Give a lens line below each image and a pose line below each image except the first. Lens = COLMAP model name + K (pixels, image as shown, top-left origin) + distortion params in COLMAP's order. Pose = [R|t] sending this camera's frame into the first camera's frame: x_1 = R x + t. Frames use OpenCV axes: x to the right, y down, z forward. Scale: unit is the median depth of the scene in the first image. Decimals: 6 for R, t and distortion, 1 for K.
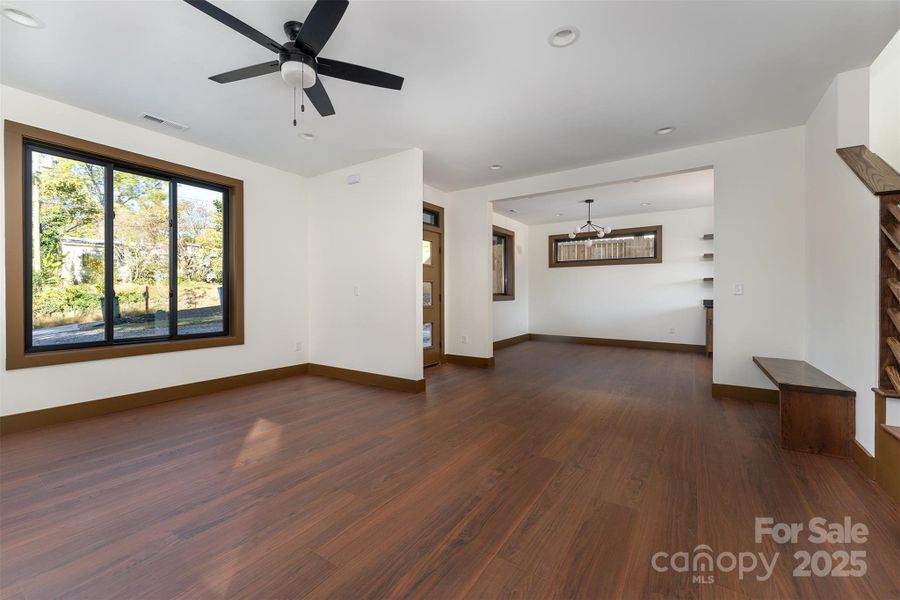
lens RADIAL K [[362.6, 0, 442.6], [0, 362.6, 294.5], [0, 0, 1]] dist [0.000339, 0.000688]
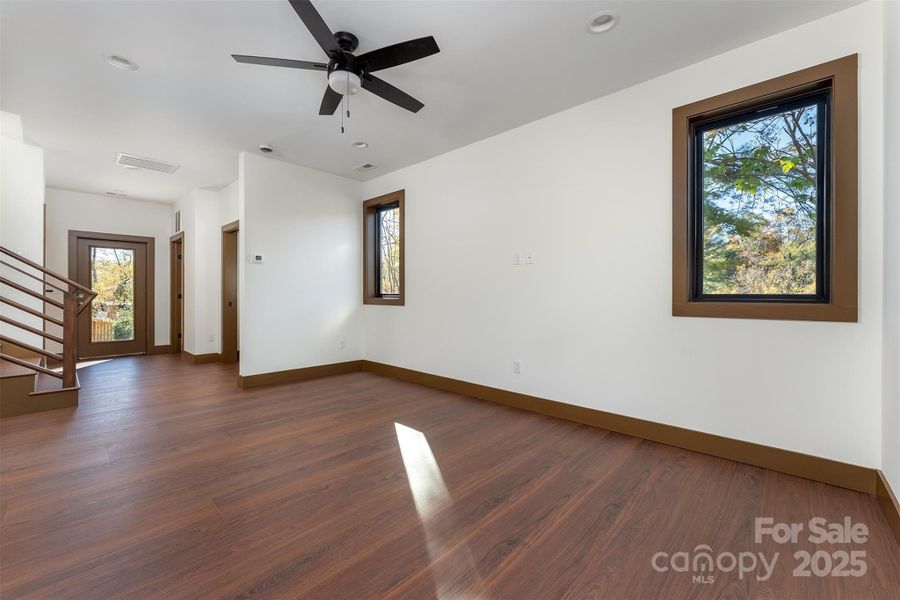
lens RADIAL K [[362.6, 0, 446.6], [0, 362.6, 295.2], [0, 0, 1]] dist [0.000339, 0.000688]
pose [[-0.989186, -0.004975, 0.146585, -0.459220], [-0.004186, 0.999975, 0.005692, -0.002601], [-0.146610, 0.005017, -0.989182, 1.087956]]
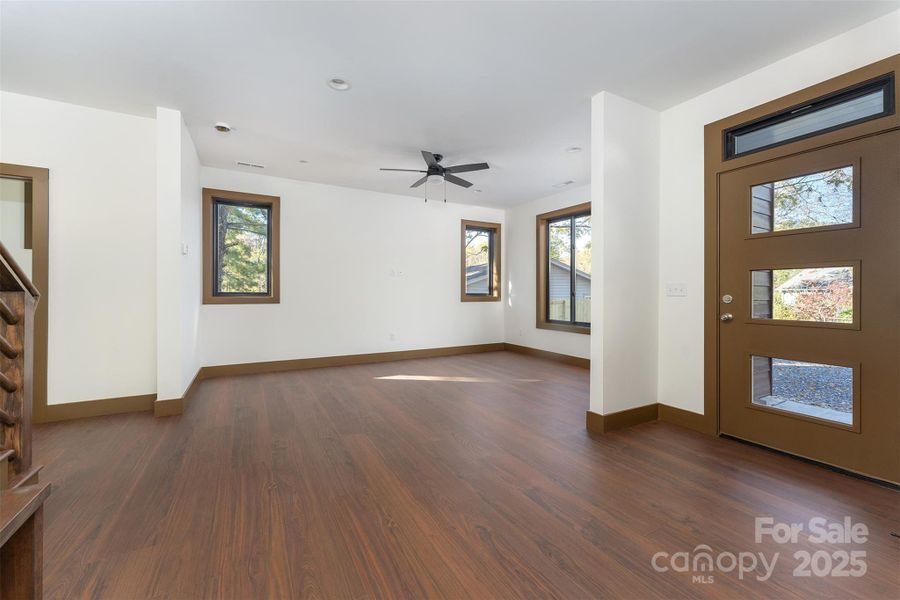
lens RADIAL K [[360.1, 0, 452.8], [0, 360.1, 294.0], [0, 0, 1]] dist [-0.003412, 0.000150]
pose [[-0.434972, 0.000273, -0.900444, 0.701363], [-0.005660, 0.999979, 0.003038, -0.002997], [0.900426, 0.006418, -0.434961, 1.047976]]
